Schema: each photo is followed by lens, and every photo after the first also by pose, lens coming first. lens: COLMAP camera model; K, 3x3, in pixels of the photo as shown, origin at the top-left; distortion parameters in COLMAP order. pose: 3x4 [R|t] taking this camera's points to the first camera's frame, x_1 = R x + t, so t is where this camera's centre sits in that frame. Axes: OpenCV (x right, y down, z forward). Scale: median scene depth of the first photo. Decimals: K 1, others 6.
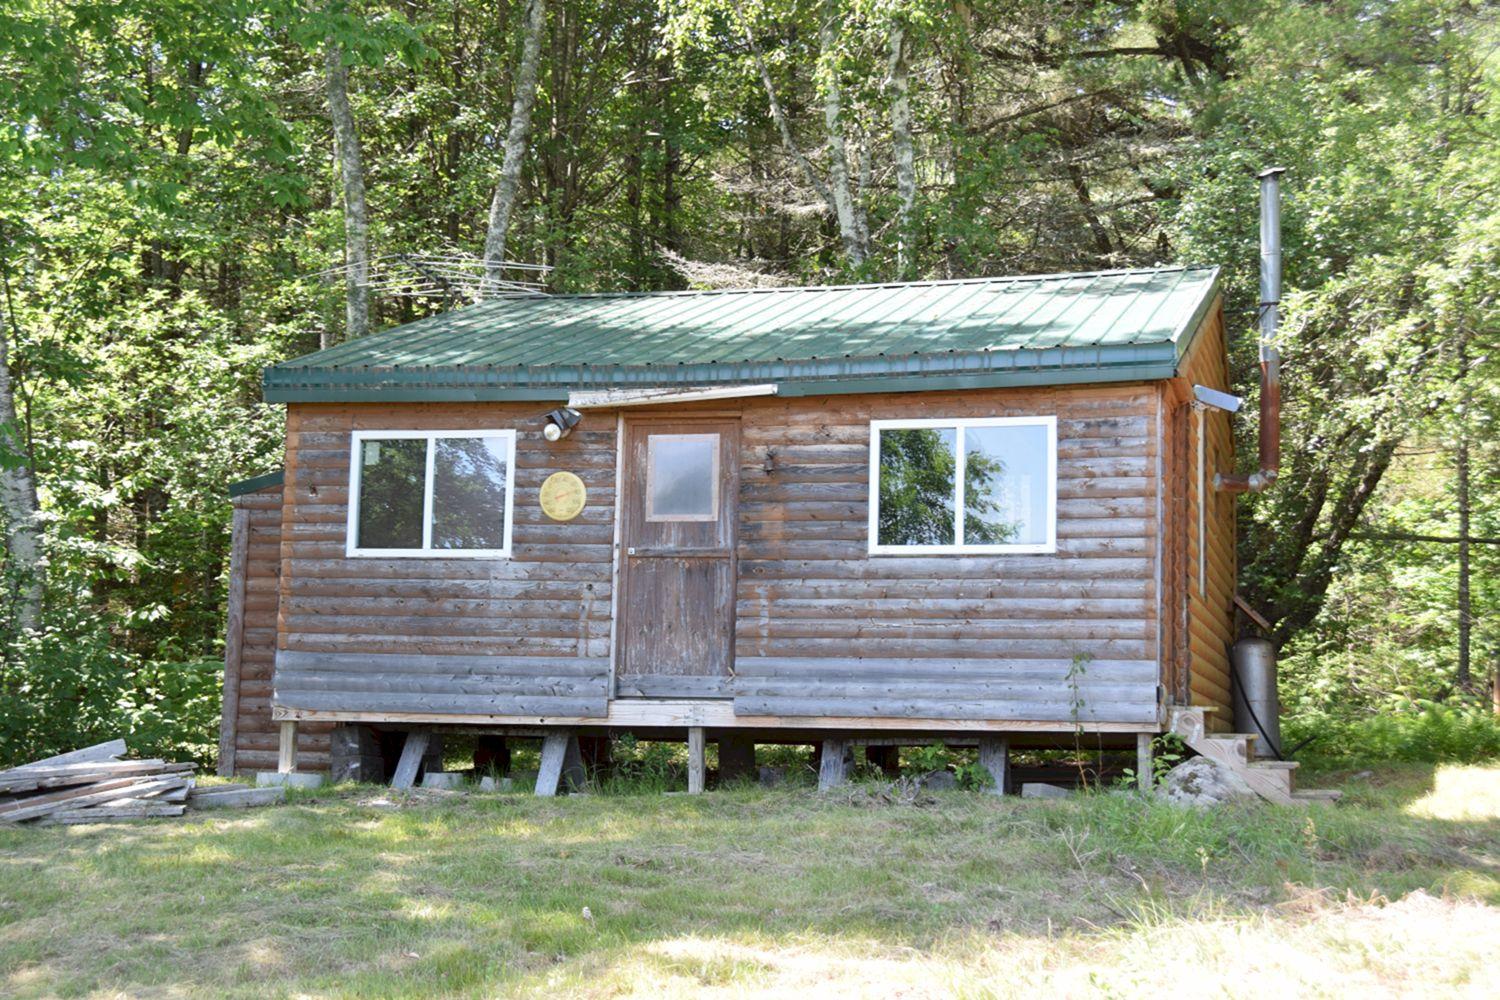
lens RADIAL K [[2231.2, 0, 750.0], [0, 2231.2, 505.0], [0, 0, 1]] dist [-0.001915, 0.000000]
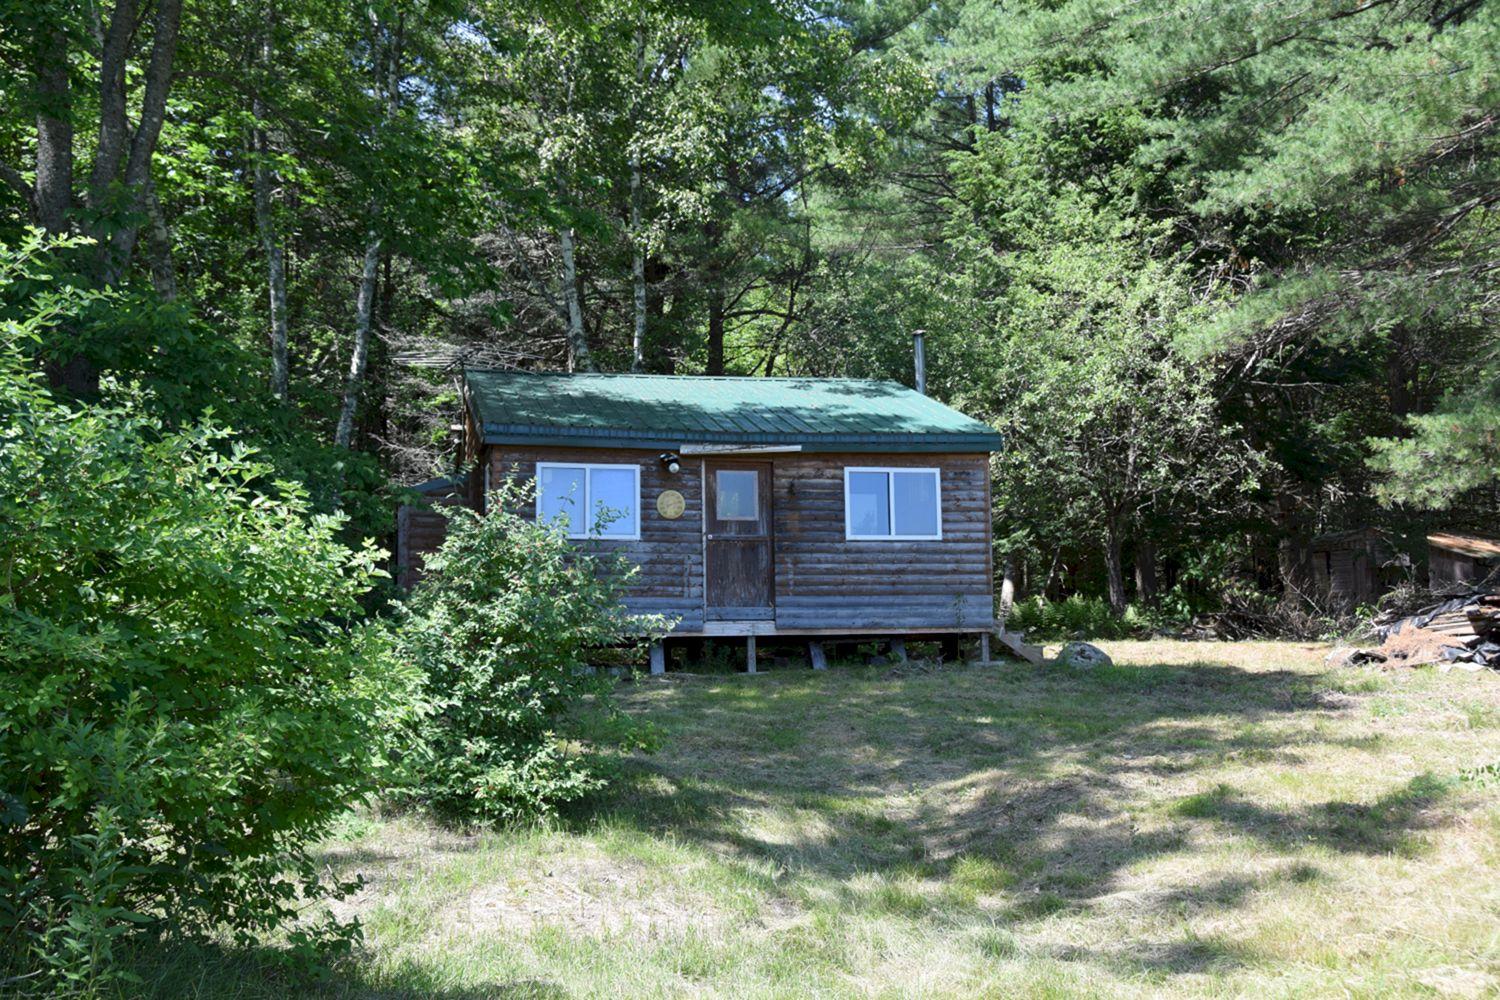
lens RADIAL K [[1689.6, 0, 750.2], [0, 1689.6, 497.6], [0, 0, 1]] dist [0.002053, 0.000000]
pose [[0.872745, 0.020325, 0.487752, -0.689906], [-0.018369, 0.999793, -0.008795, 0.000973], [-0.487830, -0.001284, 0.872938, -0.176229]]
